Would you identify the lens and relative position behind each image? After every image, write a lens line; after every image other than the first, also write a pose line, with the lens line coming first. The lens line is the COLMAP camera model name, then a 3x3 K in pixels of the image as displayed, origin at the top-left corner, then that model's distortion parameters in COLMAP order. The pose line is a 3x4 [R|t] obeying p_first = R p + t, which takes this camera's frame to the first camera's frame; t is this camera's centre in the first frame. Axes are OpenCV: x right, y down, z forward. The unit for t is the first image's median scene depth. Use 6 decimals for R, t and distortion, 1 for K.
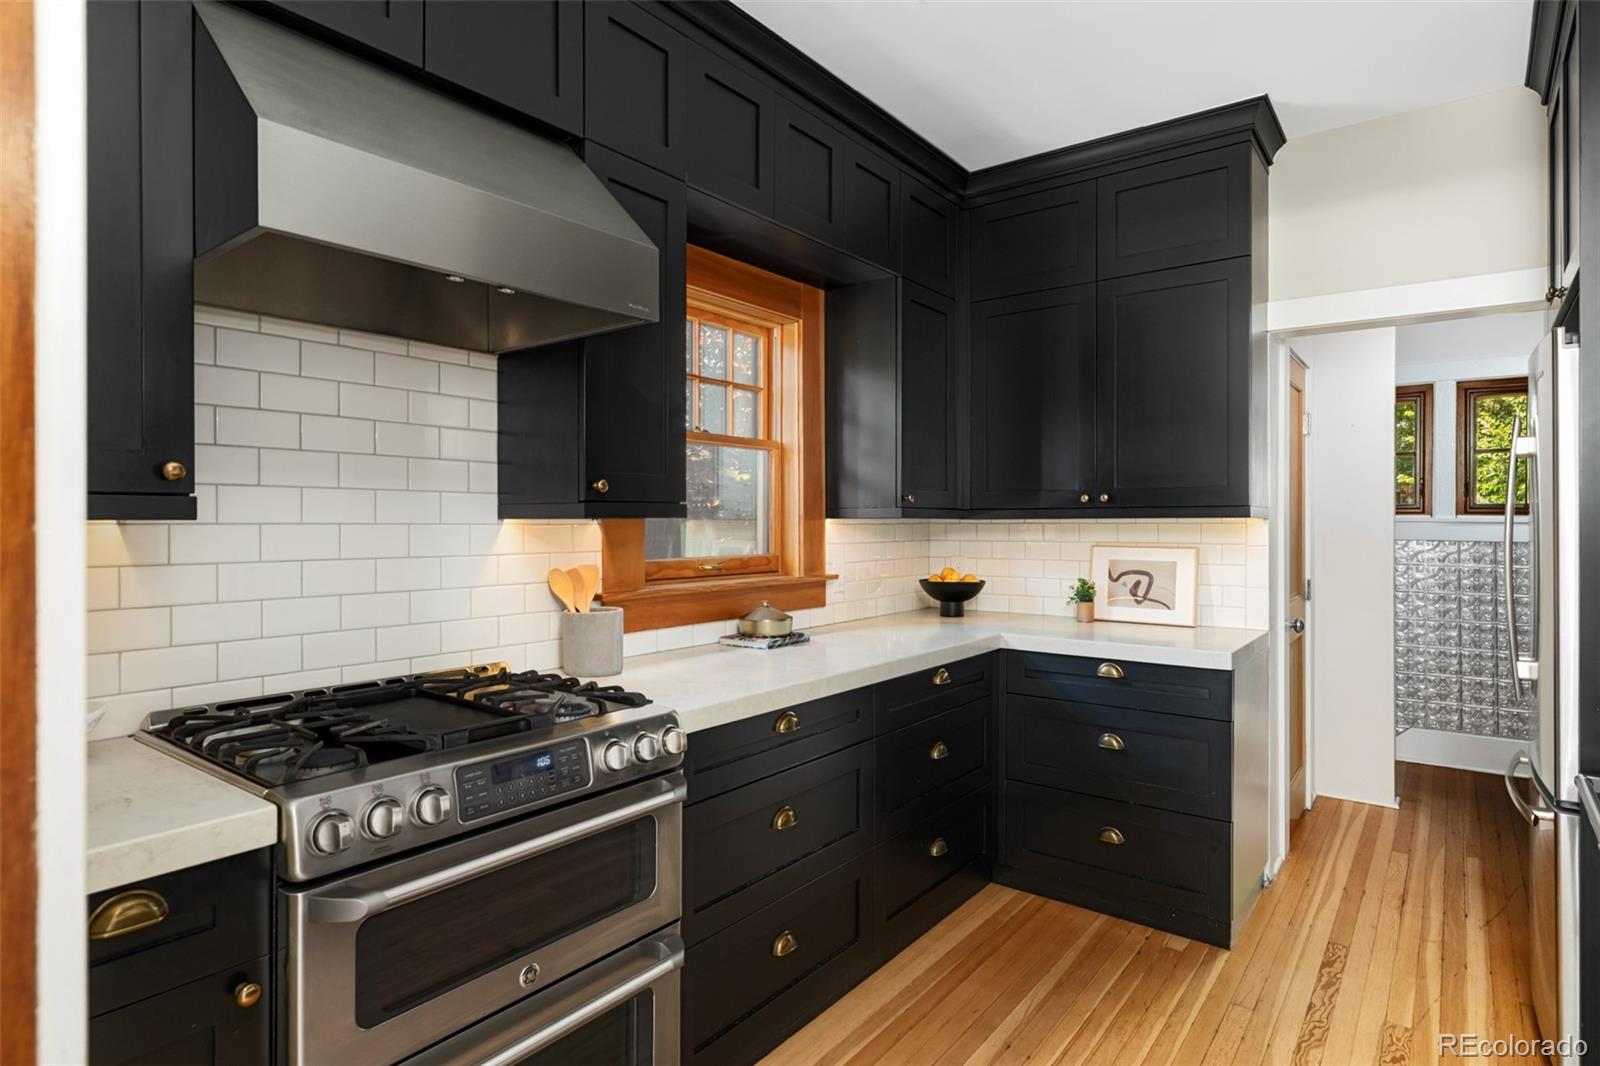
lens RADIAL K [[862.1, 0, 801.0], [0, 862.1, 525.2], [0, 0, 1]] dist [0.005846, -0.003099]
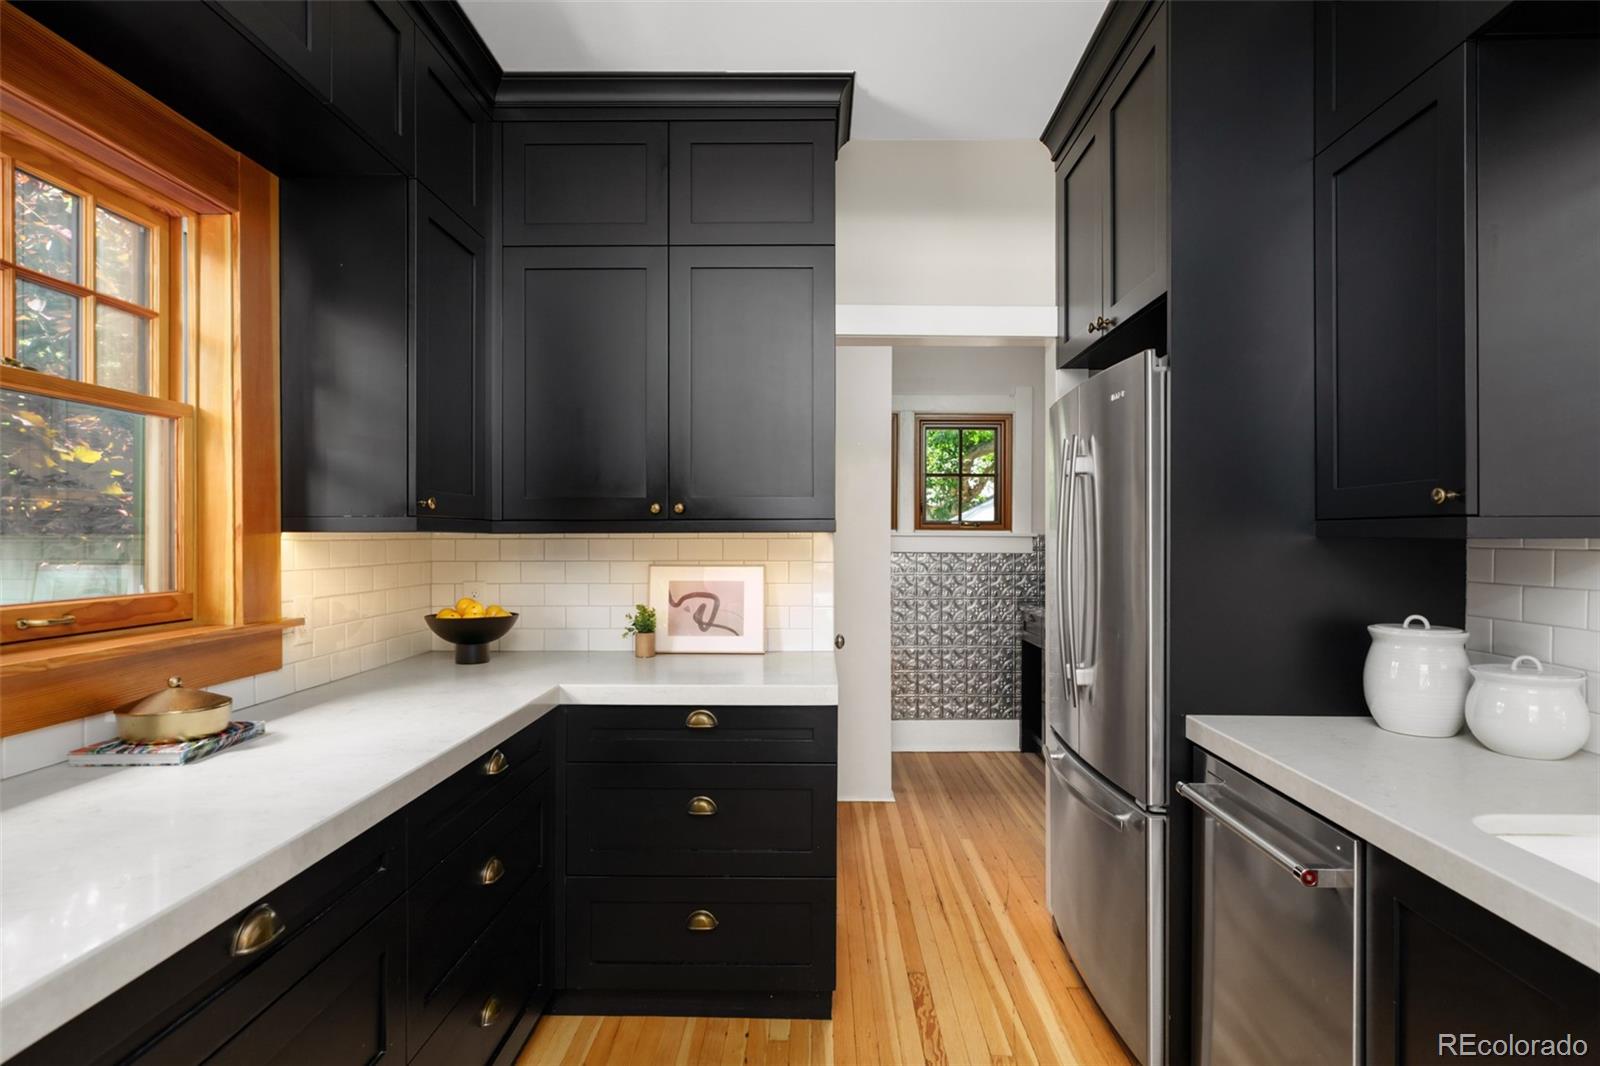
lens RADIAL K [[862.1, 0, 824.2], [0, 862.1, 538.2], [0, 0, 1]] dist [0.005846, -0.003099]
pose [[0.800443, -0.001822, 0.599406, -0.034741], [0.002948, 0.999995, -0.000897, -0.001640], [-0.599401, 0.002484, 0.800445, 0.249767]]
